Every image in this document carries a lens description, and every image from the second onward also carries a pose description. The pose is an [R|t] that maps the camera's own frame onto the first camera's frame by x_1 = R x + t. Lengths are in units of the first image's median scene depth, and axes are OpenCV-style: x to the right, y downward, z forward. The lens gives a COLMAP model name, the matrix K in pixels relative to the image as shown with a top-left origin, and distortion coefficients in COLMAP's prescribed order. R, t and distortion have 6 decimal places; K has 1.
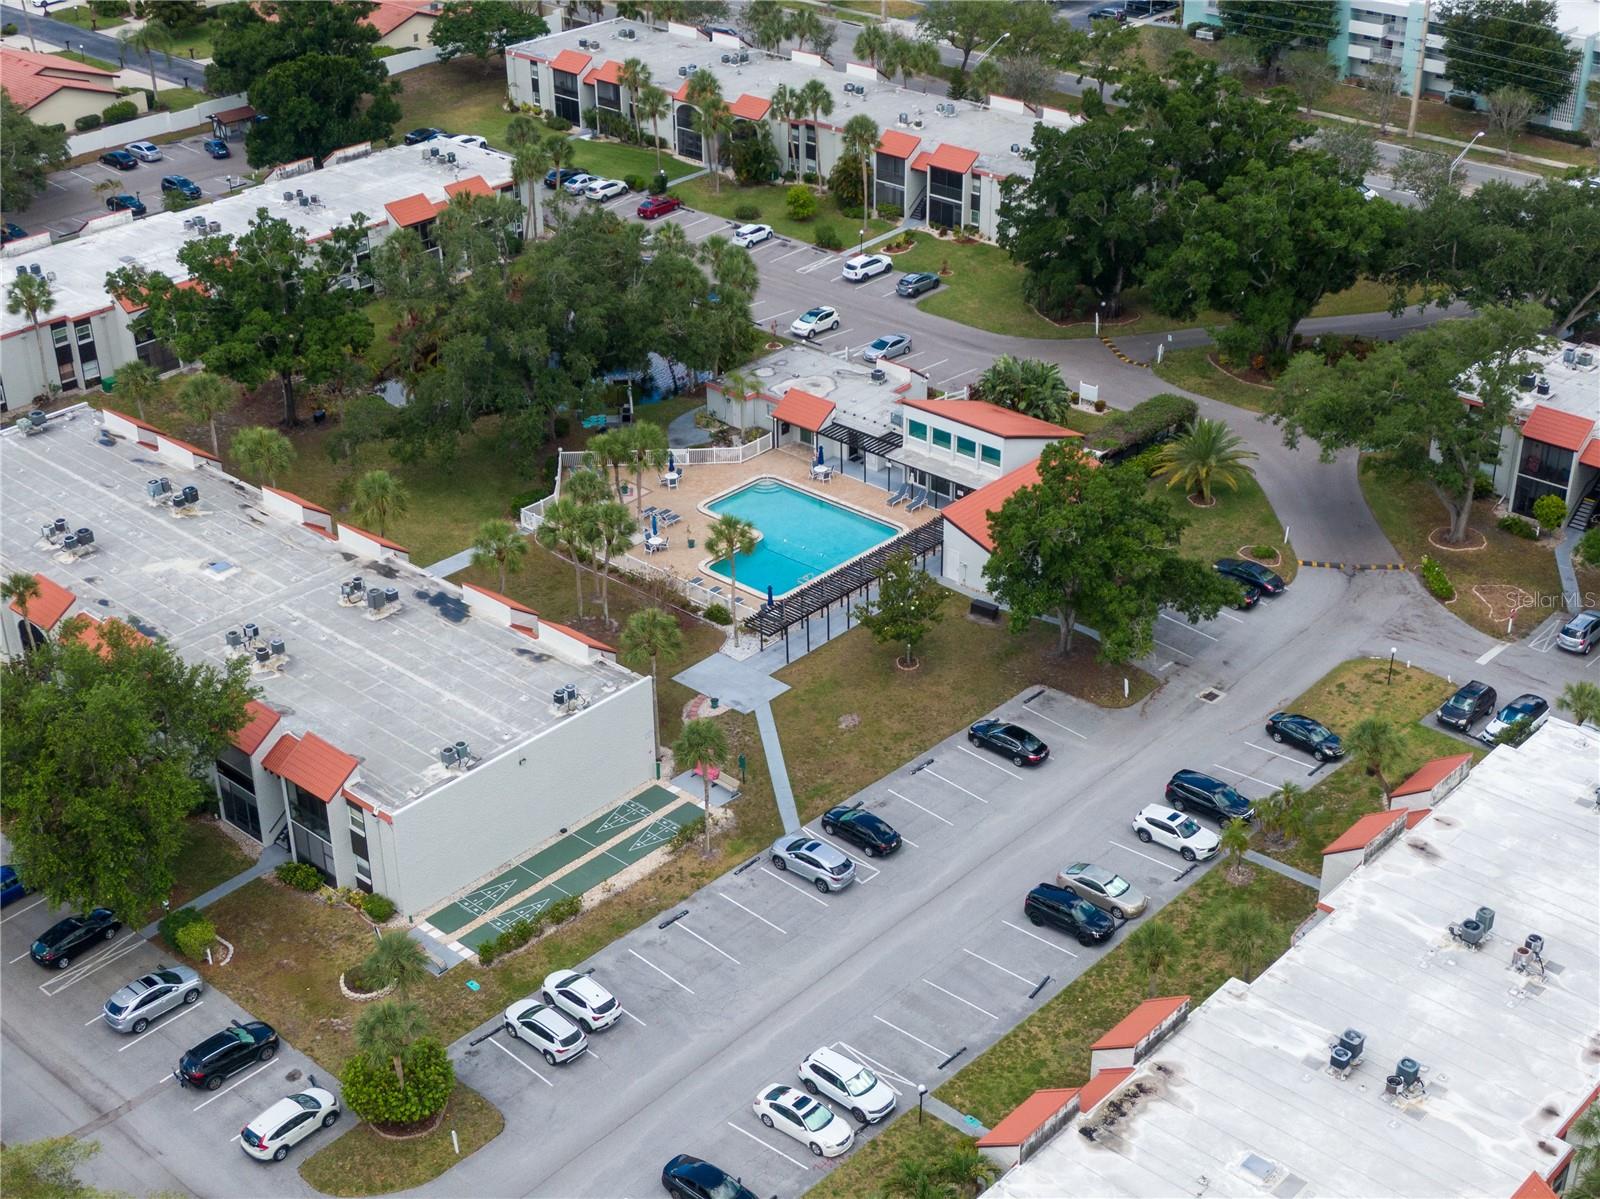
lens RADIAL K [[2180.7, 0, 800.0], [0, 2180.7, 599.5], [0, 0, 1]] dist [-0.007497, -0.027652]
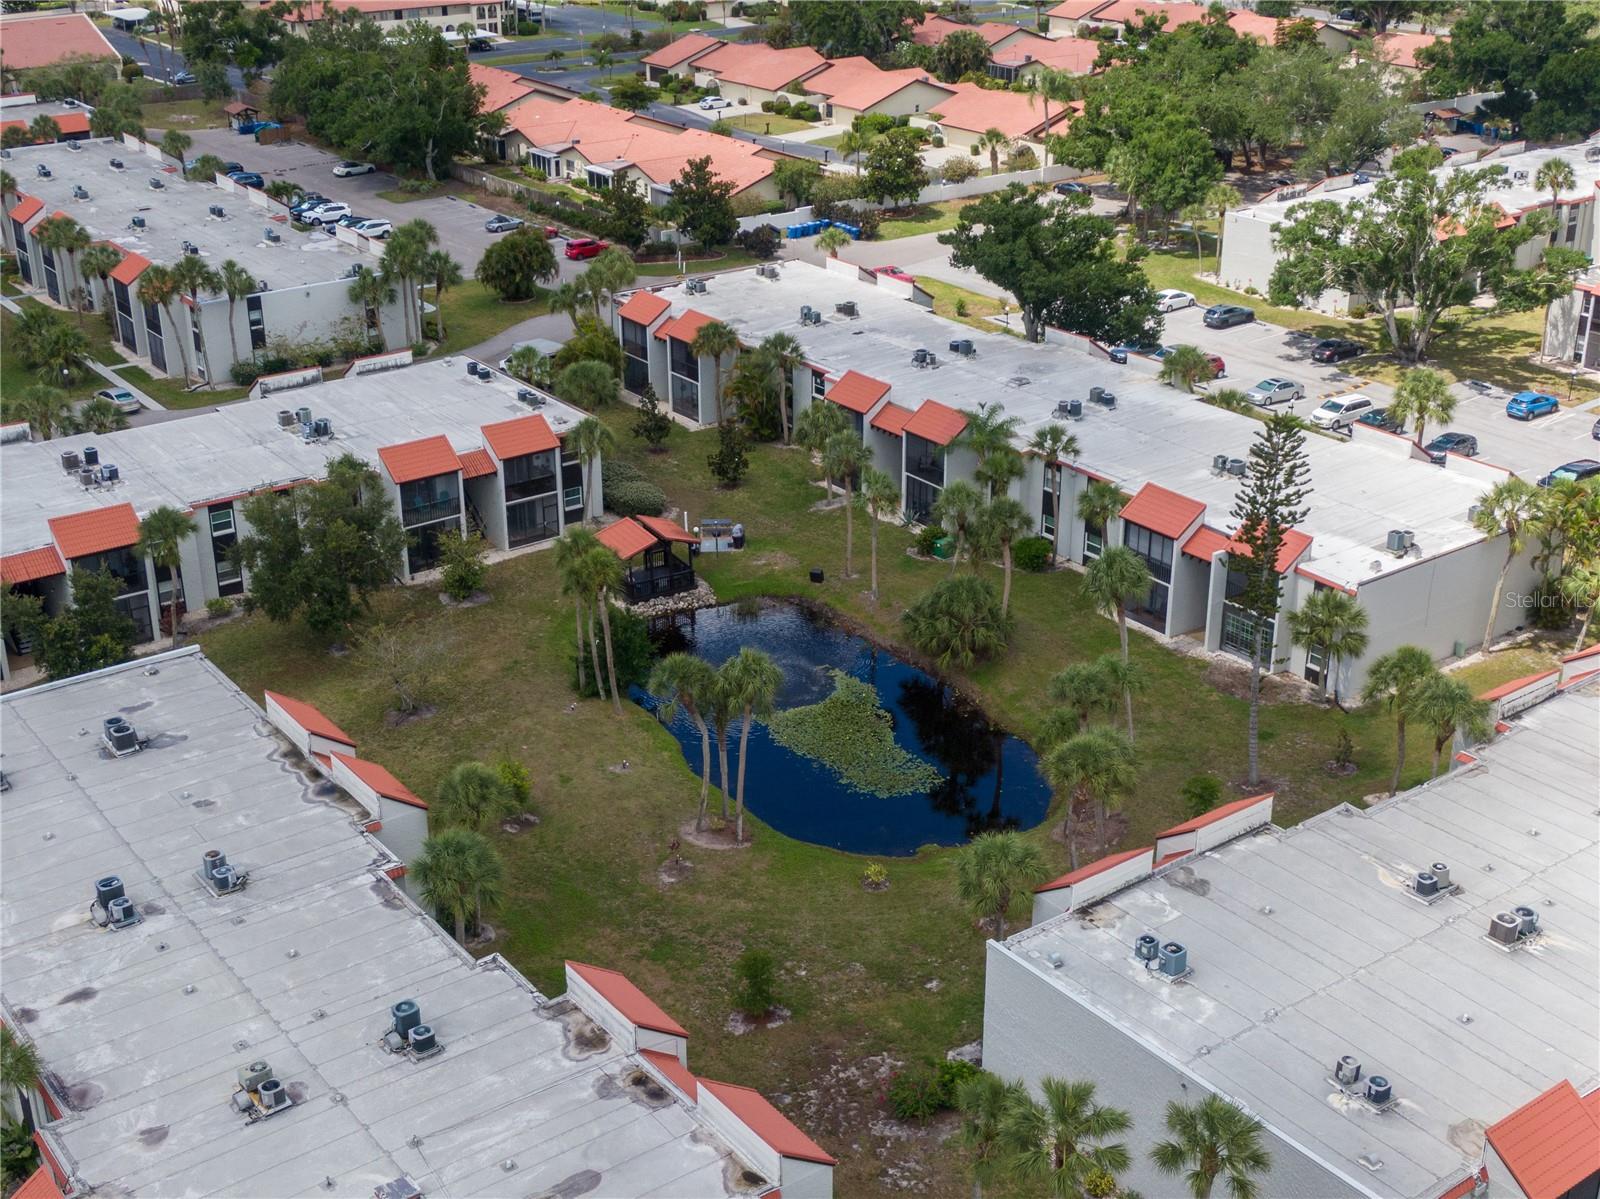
lens RADIAL K [[1964.3, 0, 800.0], [0, 1964.3, 599.5], [0, 0, 1]] dist [0.024125, -0.050071]
pose [[0.981029, 0.087658, -0.172911, -0.595248], [-0.101618, 0.992098, -0.073590, 0.231517], [0.165094, 0.089764, 0.982184, -0.127138]]
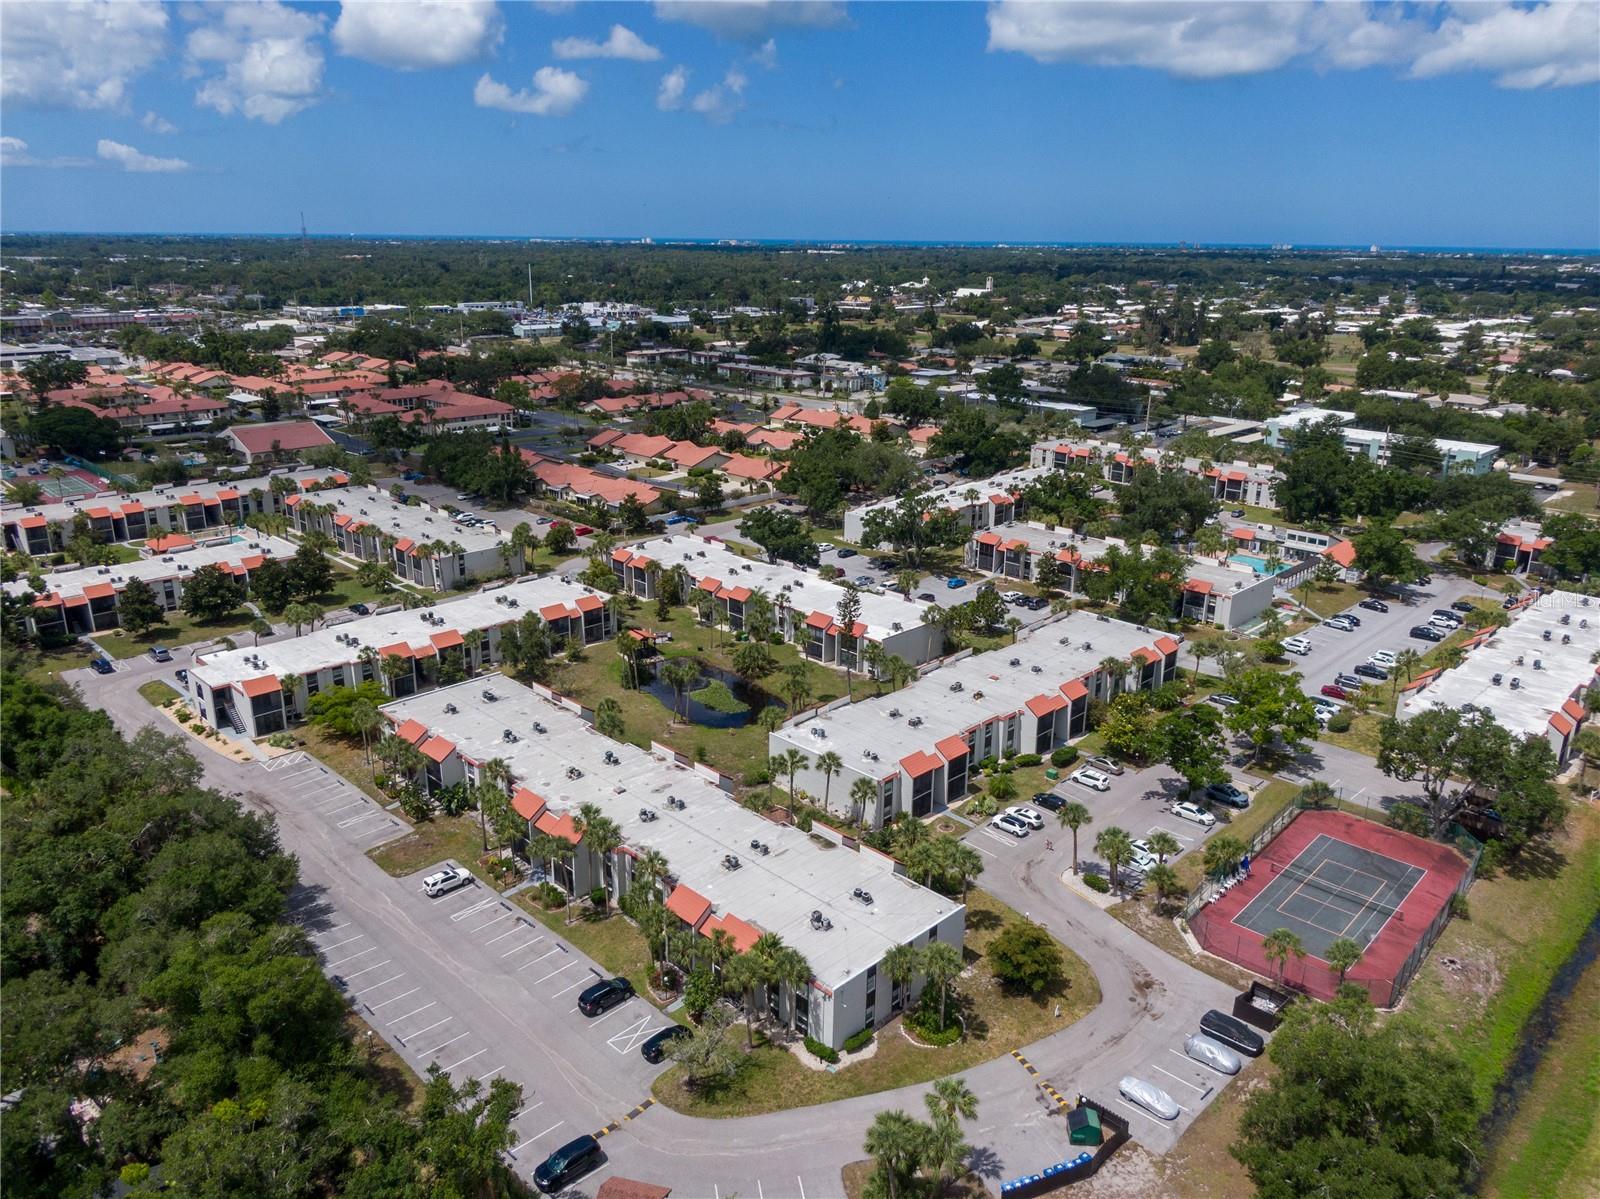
lens RADIAL K [[1124.5, 0, 800.0], [0, 1124.5, 599.5], [0, 0, 1]] dist [0.085190, -0.123017]
pose [[0.998573, 0.038924, -0.036553, -0.570607], [-0.045038, 0.981708, -0.184989, 0.333325], [0.028684, 0.186372, 0.982061, -0.581865]]
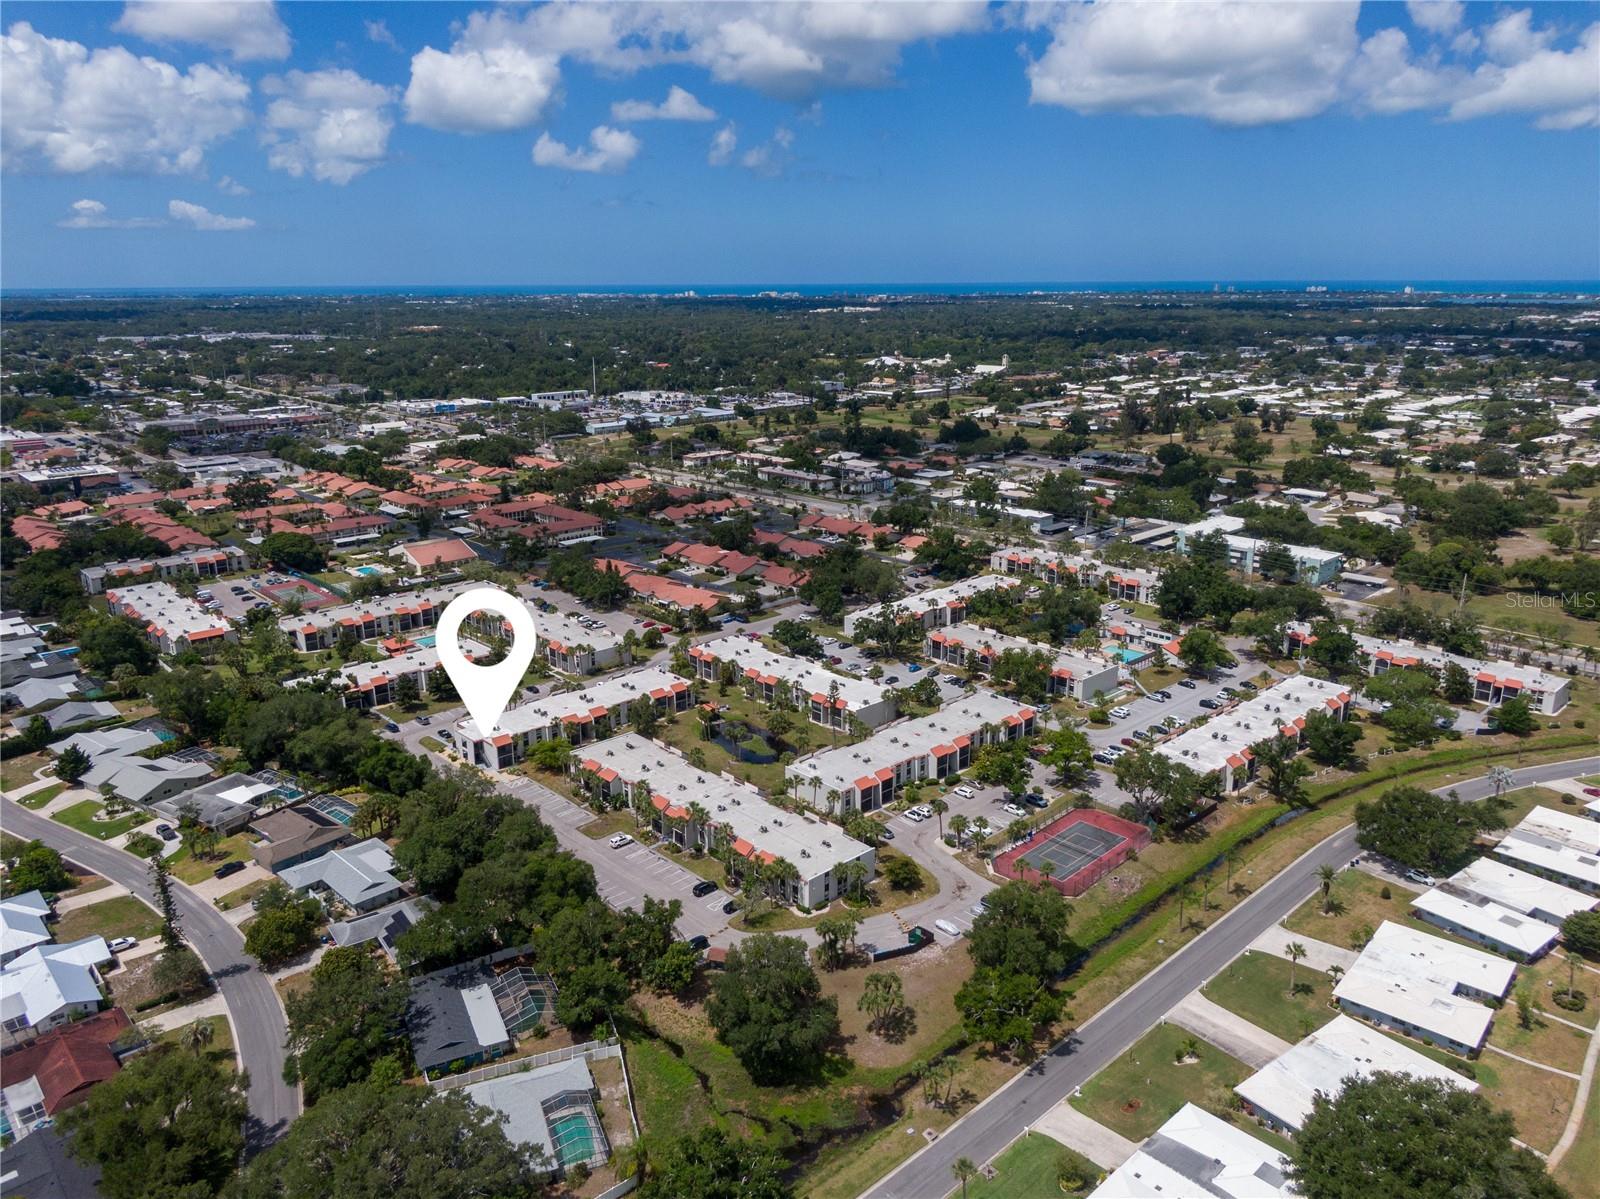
lens RADIAL K [[1124.5, 0, 800.0], [0, 1124.5, 599.5], [0, 0, 1]] dist [0.085190, -0.123017]
pose [[0.996699, 0.031264, -0.074921, -0.486605], [-0.046910, 0.974997, -0.217209, 0.391345], [0.066257, 0.220006, 0.973246, -1.333411]]
